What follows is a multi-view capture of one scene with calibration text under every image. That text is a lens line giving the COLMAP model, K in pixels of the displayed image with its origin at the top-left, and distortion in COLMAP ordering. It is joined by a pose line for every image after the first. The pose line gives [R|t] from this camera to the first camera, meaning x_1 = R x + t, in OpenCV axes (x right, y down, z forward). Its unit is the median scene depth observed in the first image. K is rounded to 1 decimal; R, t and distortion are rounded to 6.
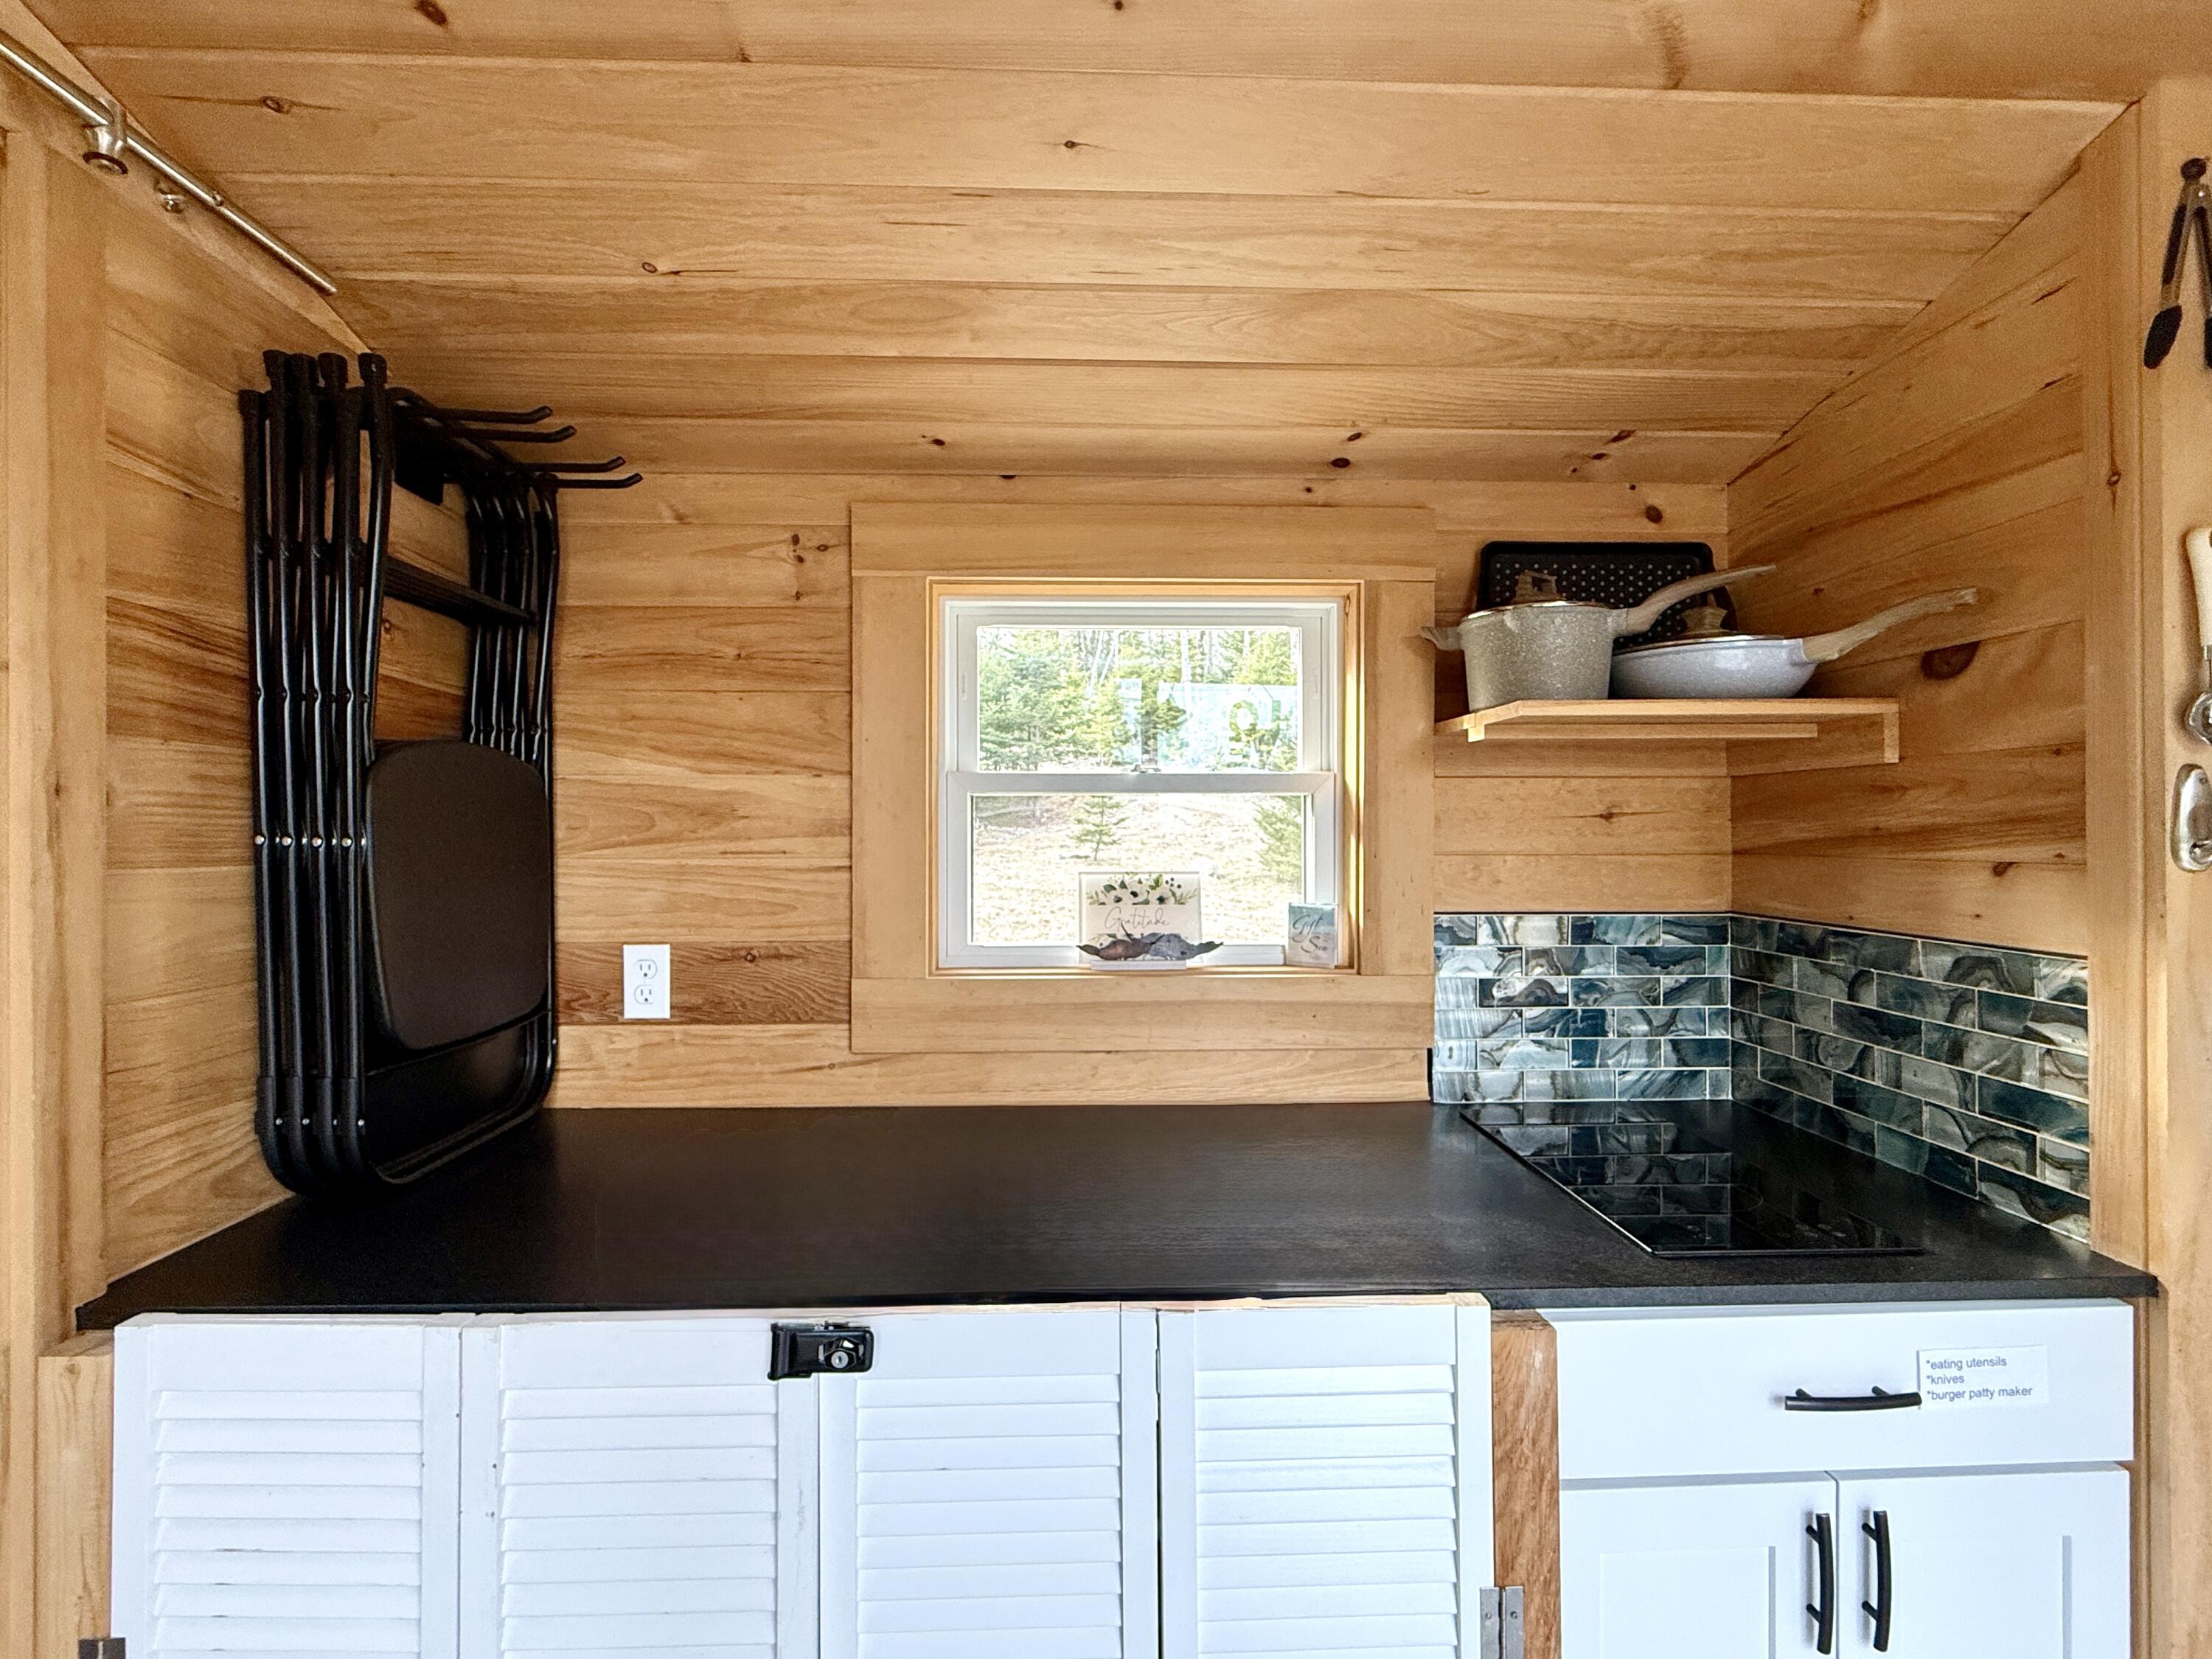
lens RADIAL K [[1144.5, 0, 1106.0], [0, 1144.5, 829.5], [0, 0, 1]] dist [-0.000497, -0.000234]
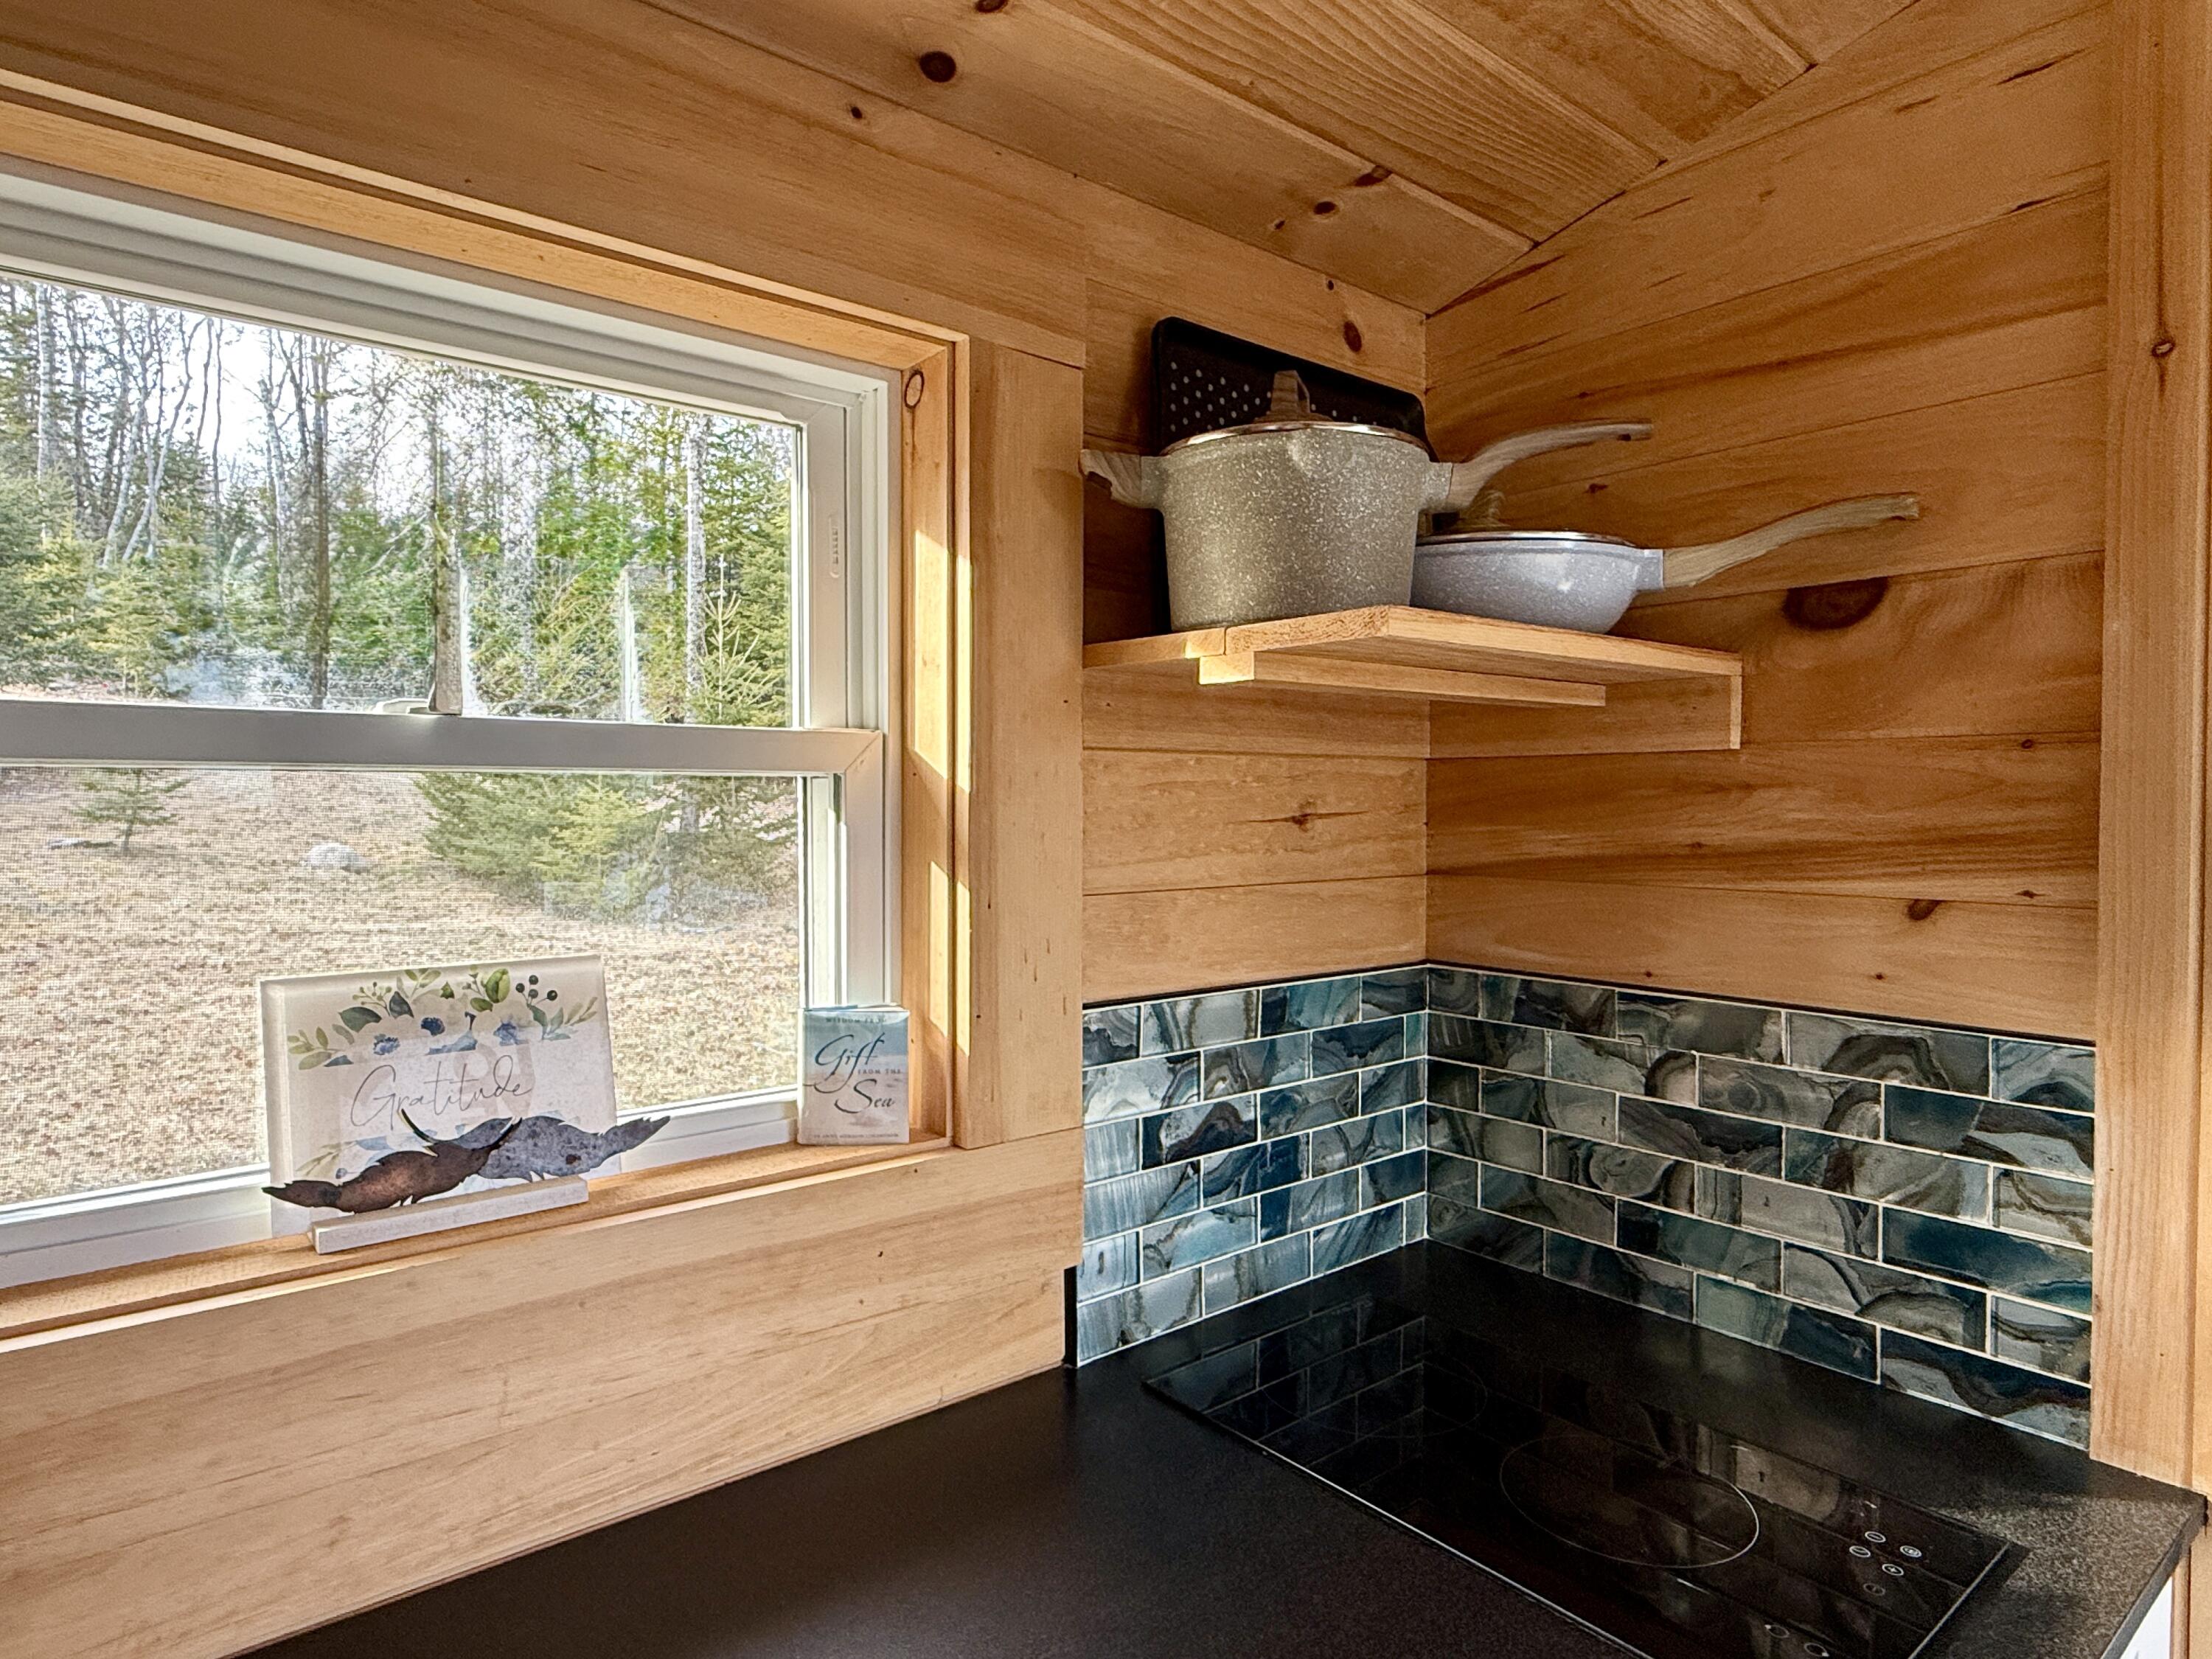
lens RADIAL K [[1286.5, 0, 1106.0], [0, 1286.5, 829.5], [0, 0, 1]] dist [-0.001428, 0.001578]
pose [[0.789582, -0.013297, 0.613500, -0.064862], [-0.005579, 0.999568, 0.028845, -0.025877], [-0.613619, -0.026198, 0.789167, 0.529651]]
